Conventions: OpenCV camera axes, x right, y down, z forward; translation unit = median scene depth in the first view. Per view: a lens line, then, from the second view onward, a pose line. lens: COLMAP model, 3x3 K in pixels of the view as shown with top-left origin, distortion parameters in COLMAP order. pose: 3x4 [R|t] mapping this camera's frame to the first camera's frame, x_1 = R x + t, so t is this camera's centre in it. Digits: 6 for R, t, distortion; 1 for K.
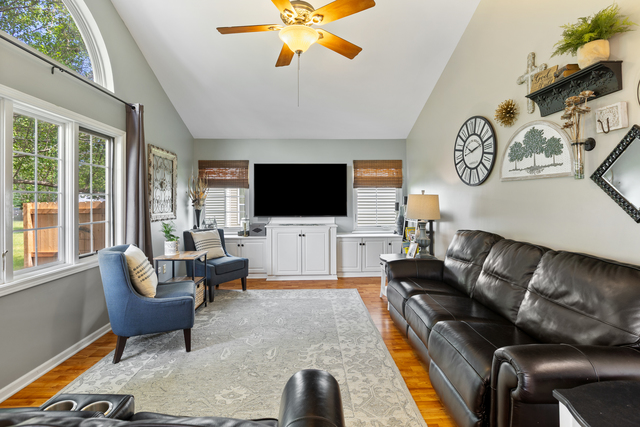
lens RADIAL K [[298.4, 0, 316.8], [0, 298.4, 199.2], [0, 0, 1]] dist [-0.008480, -0.000248]
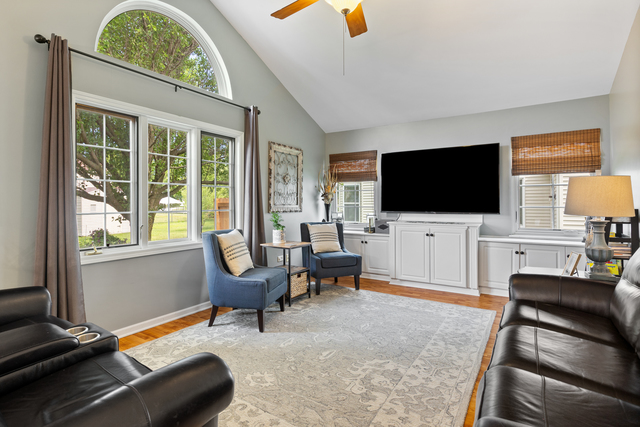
lens RADIAL K [[322.0, 0, 315.5], [0, 322.0, 202.1], [0, 0, 1]] dist [-0.003323, 0.001014]
pose [[0.823327, 0.001302, -0.567565, 0.245349], [0.002387, 0.999981, 0.005757, 0.030756], [0.567562, -0.006095, 0.823308, 0.114287]]
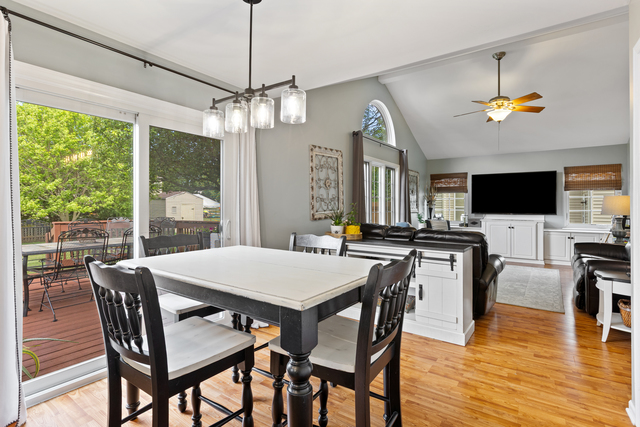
lens RADIAL K [[322.0, 0, 315.2], [0, 322.0, 204.1], [0, 0, 1]] dist [-0.003323, 0.001014]
pose [[0.794845, 0.002384, -0.606808, 0.157144], [-0.002055, 0.999997, 0.001237, 0.020736], [0.606809, 0.000264, 0.794847, -0.833401]]
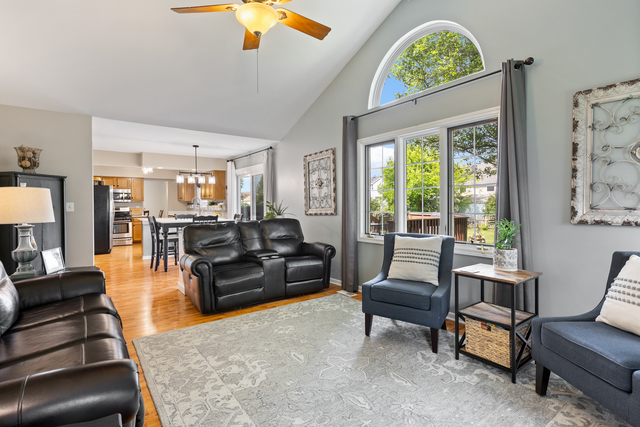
lens RADIAL K [[322.0, 0, 319.5], [0, 322.0, 207.9], [0, 0, 1]] dist [-0.003323, 0.001014]
pose [[-0.820372, 0.018250, -0.571539, 0.230390], [0.014395, 0.999833, 0.011264, 0.031036], [0.571649, 0.001013, -0.820498, 1.211425]]
